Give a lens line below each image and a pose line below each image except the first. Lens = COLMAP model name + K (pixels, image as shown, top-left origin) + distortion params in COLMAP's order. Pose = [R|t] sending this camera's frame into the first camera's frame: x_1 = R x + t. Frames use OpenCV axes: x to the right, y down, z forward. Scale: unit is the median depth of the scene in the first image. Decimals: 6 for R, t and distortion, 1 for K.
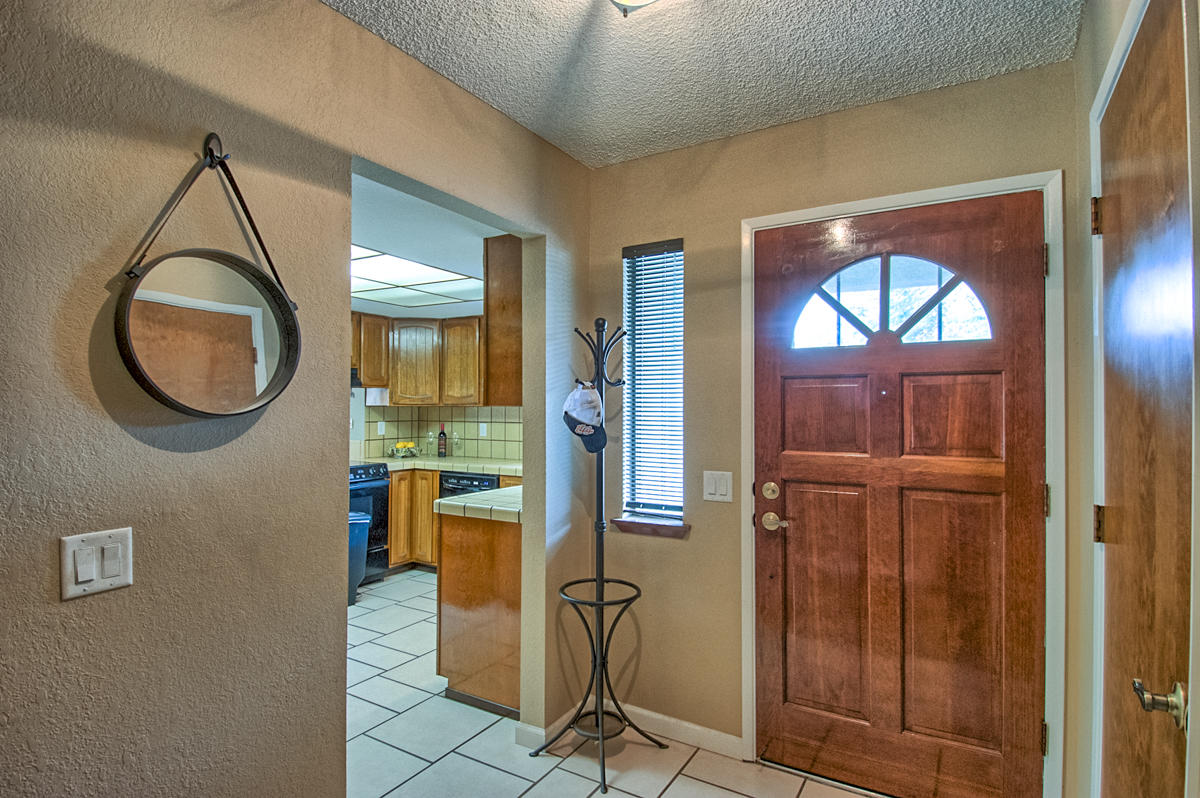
lens RADIAL K [[623.1, 0, 600.1], [0, 623.1, 400.5], [0, 0, 1]] dist [0.000625, -0.004989]
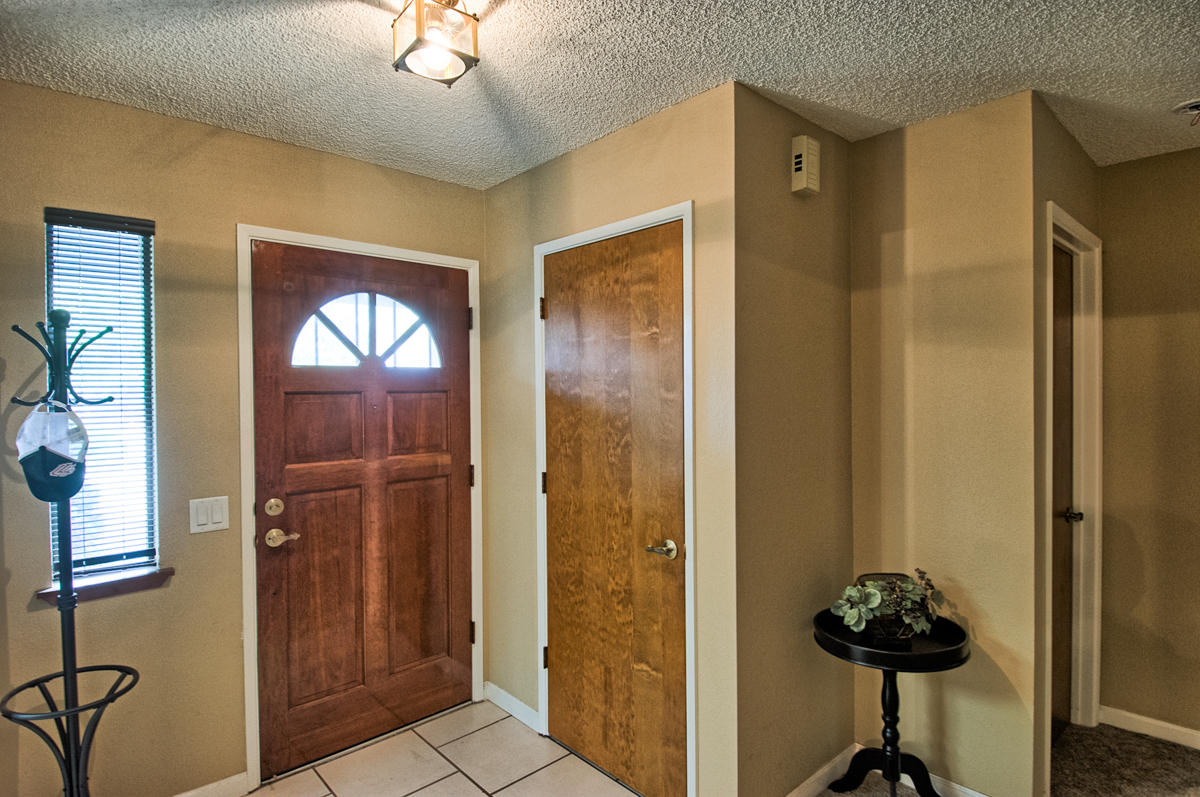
lens RADIAL K [[623.1, 0, 597.1], [0, 623.1, 395.4], [0, 0, 1]] dist [0.000625, -0.004989]
pose [[0.274417, -0.018214, 0.961438, -0.544471], [-0.003580, 0.999794, 0.019962, -0.055872], [-0.961604, -0.008920, 0.274296, 0.236323]]
